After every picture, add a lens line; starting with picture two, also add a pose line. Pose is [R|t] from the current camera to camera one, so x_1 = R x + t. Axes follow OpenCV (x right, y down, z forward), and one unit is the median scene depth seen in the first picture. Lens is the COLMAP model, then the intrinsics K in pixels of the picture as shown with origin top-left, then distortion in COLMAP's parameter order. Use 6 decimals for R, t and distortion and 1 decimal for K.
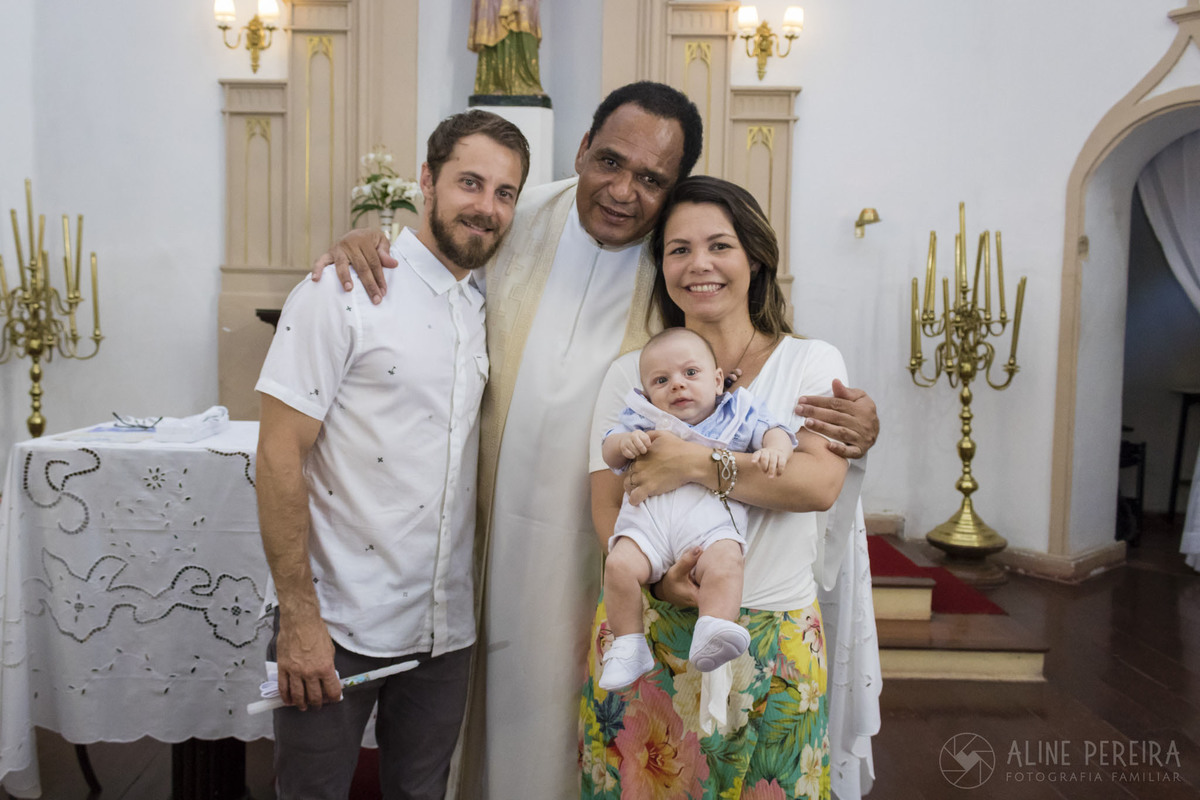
lens RADIAL K [[1039.2, 0, 536.8], [0, 1039.2, 374.9], [0, 0, 1]] dist [0.013644, 0.000203]
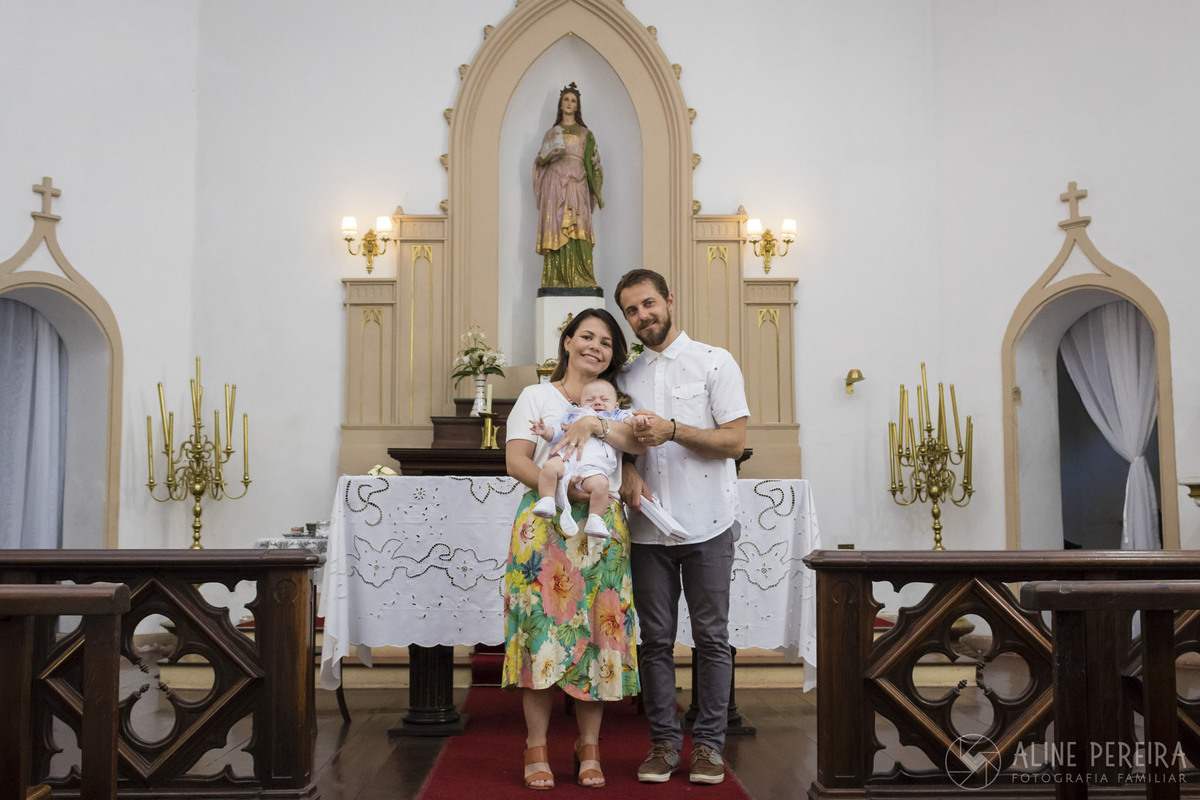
lens RADIAL K [[1206.2, 0, 597.1], [0, 1206.2, 442.2], [0, 0, 1]] dist [-0.011340, -0.004038]
pose [[0.998981, -0.018768, 0.041044, -0.060419], [0.024303, 0.990021, -0.138810, 0.127147], [-0.038029, 0.139666, 0.989468, -0.444940]]
